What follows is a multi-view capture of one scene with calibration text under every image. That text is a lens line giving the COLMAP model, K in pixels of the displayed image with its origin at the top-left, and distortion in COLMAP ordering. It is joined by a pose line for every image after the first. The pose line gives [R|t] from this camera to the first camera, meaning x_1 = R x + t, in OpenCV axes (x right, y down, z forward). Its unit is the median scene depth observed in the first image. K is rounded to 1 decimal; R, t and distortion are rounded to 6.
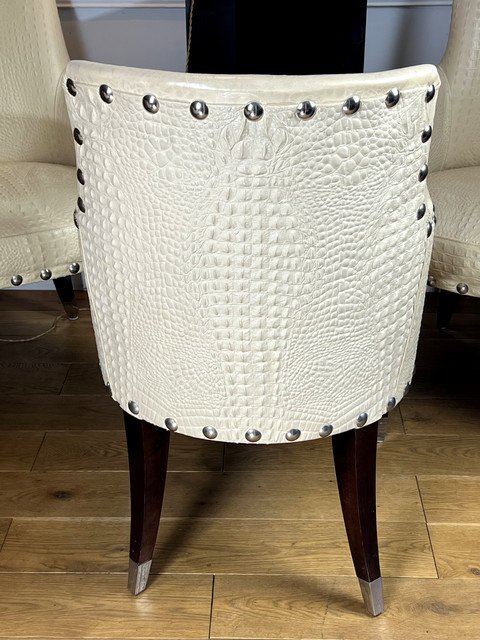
lens RADIAL K [[921.7, 0, 246.2], [0, 921.7, 322.0], [0, 0, 1]] dist [0.022843, 0.000000]
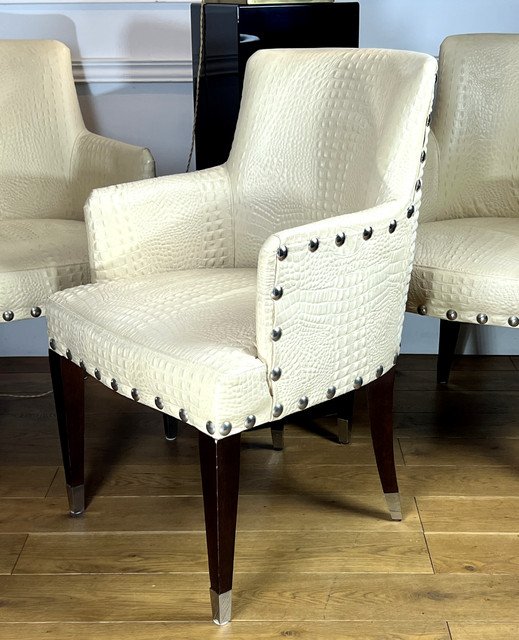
lens RADIAL K [[997.8, 0, 260.4], [0, 997.8, 357.7], [0, 0, 1]] dist [0.027821, 0.000000]
pose [[0.999931, -0.008689, 0.007856, 0.002015], [0.009567, 0.992770, -0.119648, 0.149053], [-0.006759, 0.119715, 0.992785, -0.145431]]
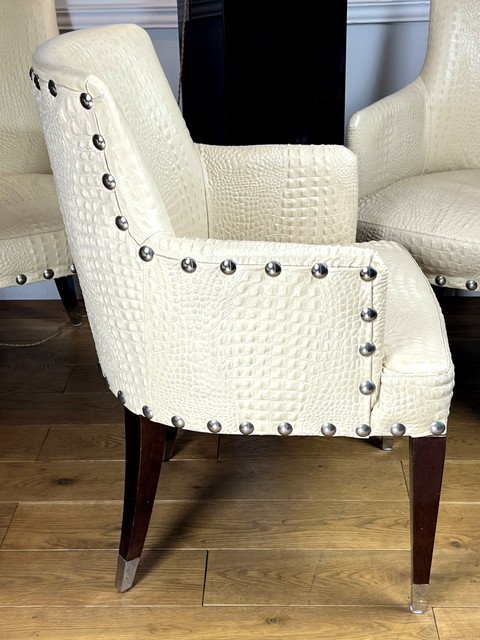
lens RADIAL K [[921.7, 0, 242.4], [0, 921.7, 323.1], [0, 0, 1]] dist [0.022843, 0.000000]
pose [[0.999811, -0.014065, -0.013427, 0.020235], [0.013588, 0.999296, -0.034974, 0.046135], [0.013910, 0.034785, 0.999298, -0.059355]]
